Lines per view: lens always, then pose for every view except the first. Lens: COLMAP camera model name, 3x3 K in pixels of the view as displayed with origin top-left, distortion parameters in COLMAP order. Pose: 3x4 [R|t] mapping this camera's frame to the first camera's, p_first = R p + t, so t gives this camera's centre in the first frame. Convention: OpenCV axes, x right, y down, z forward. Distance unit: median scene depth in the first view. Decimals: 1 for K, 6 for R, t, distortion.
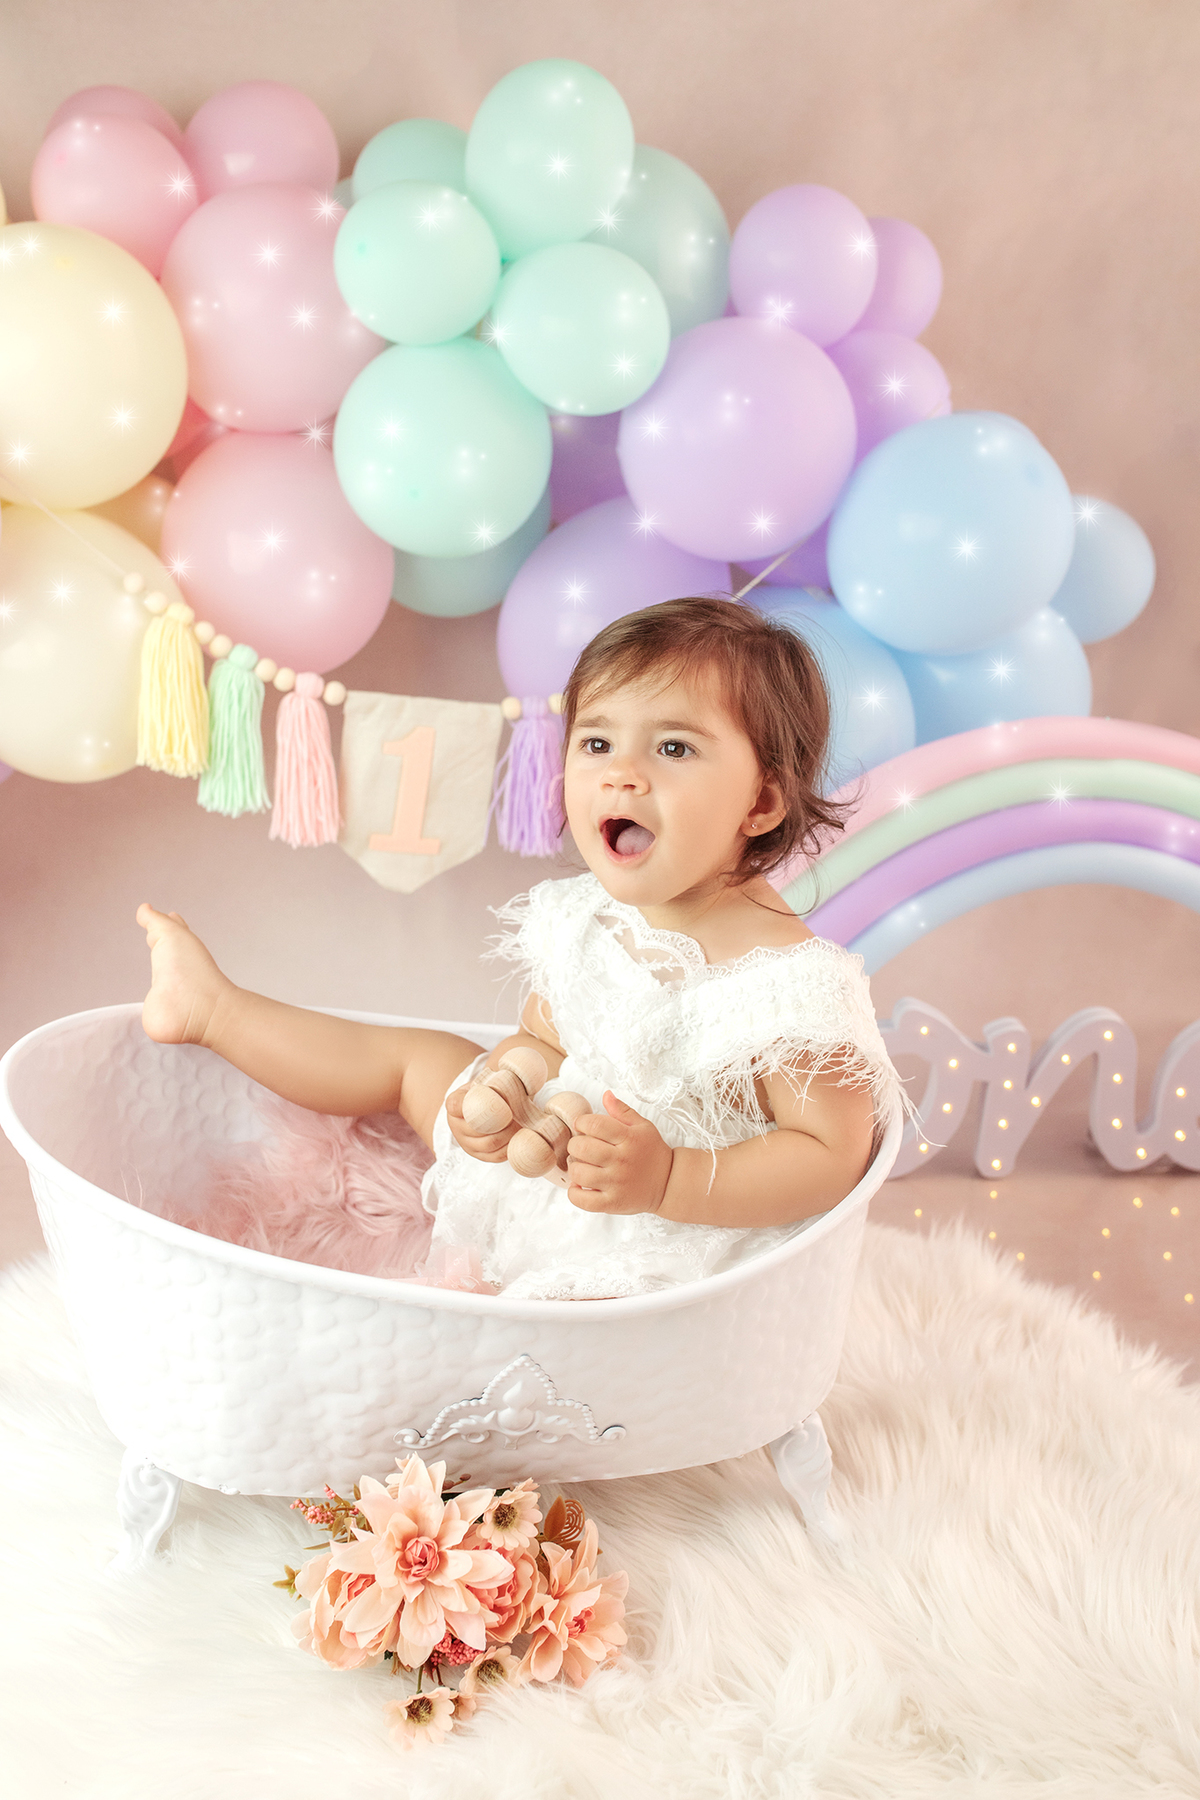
lens RADIAL K [[1784.0, 0, 603.1], [0, 1784.0, 889.9], [0, 0, 1]] dist [-0.022735, 0.000000]
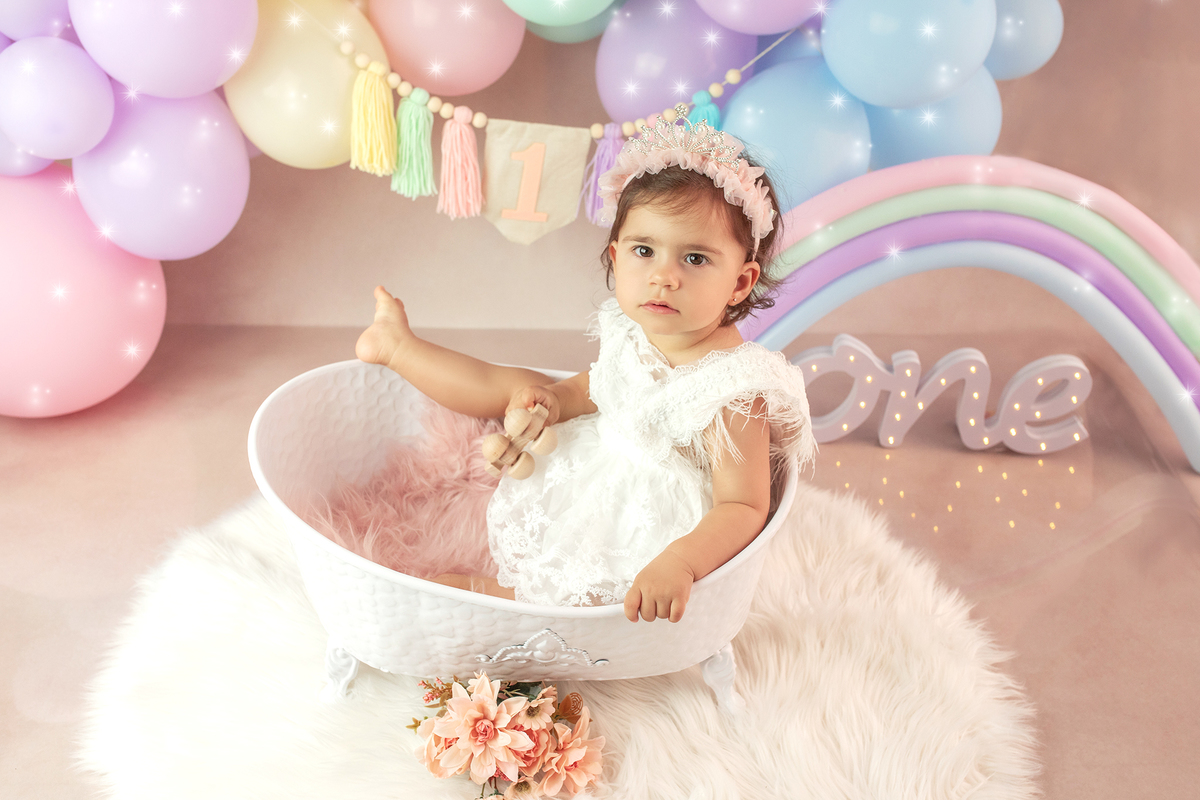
lens RADIAL K [[1189.4, 0, 594.4], [0, 1189.4, 401.7], [0, 0, 1]] dist [-0.022735, 0.000000]
pose [[0.993373, 0.074724, -0.087324, 0.052561], [-0.047208, 0.958027, 0.282765, -0.171625], [0.104788, -0.276769, 0.955206, -0.020763]]
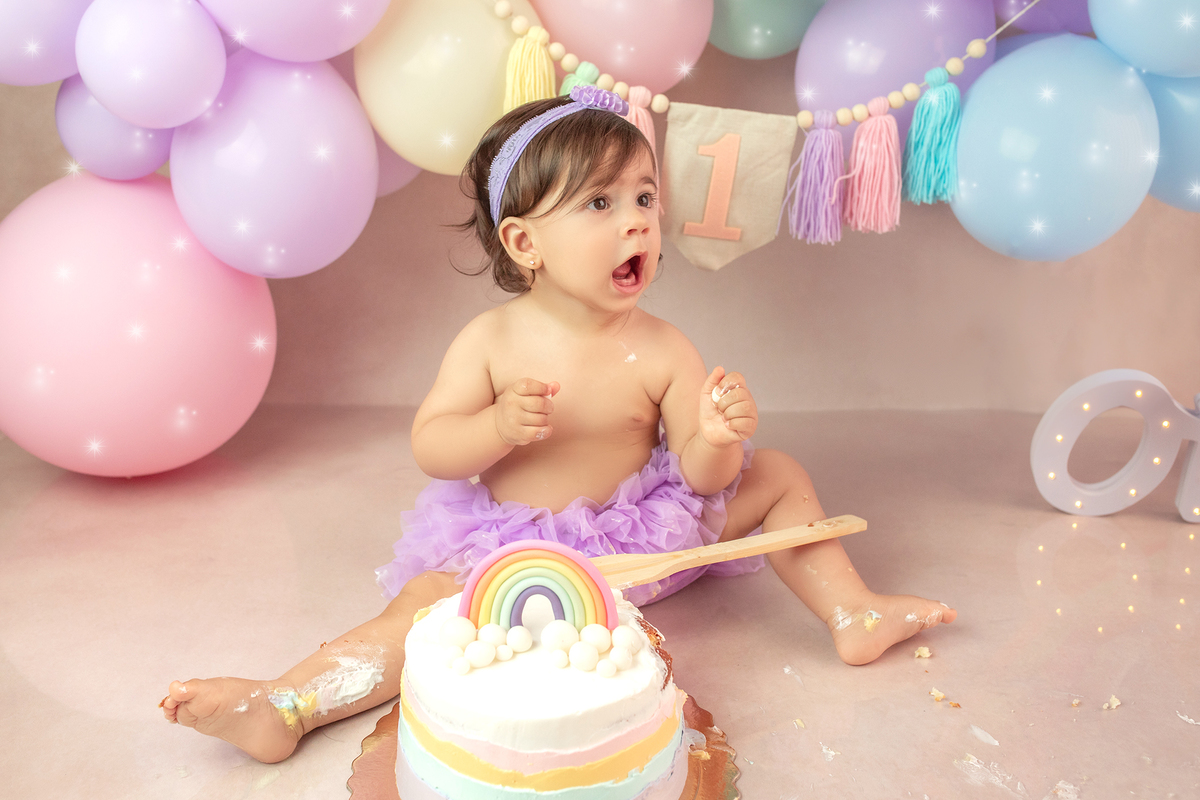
lens RADIAL K [[1189.4, 0, 616.6], [0, 1189.4, 399.2], [0, 0, 1]] dist [-0.022735, 0.000000]
pose [[0.980237, 0.052560, -0.190718, -0.013451], [-0.037704, 0.996025, 0.080707, 0.027551], [0.194201, -0.071921, 0.978322, 0.180866]]
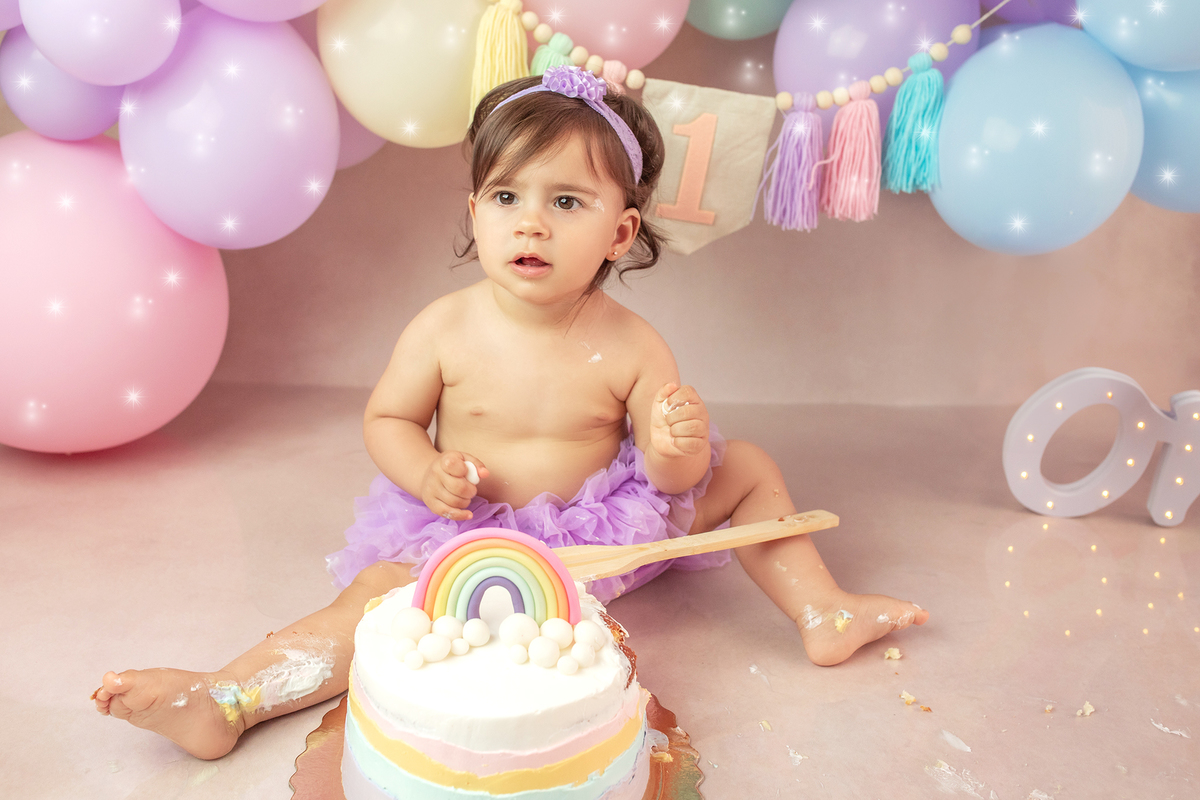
lens RADIAL K [[1189.4, 0, 617.8], [0, 1189.4, 396.2], [0, 0, 1]] dist [-0.022735, 0.000000]
pose [[0.985100, 0.079301, -0.152606, -0.025339], [-0.066806, 0.994110, 0.085339, 0.032231], [0.158475, -0.073873, 0.984596, 0.208150]]
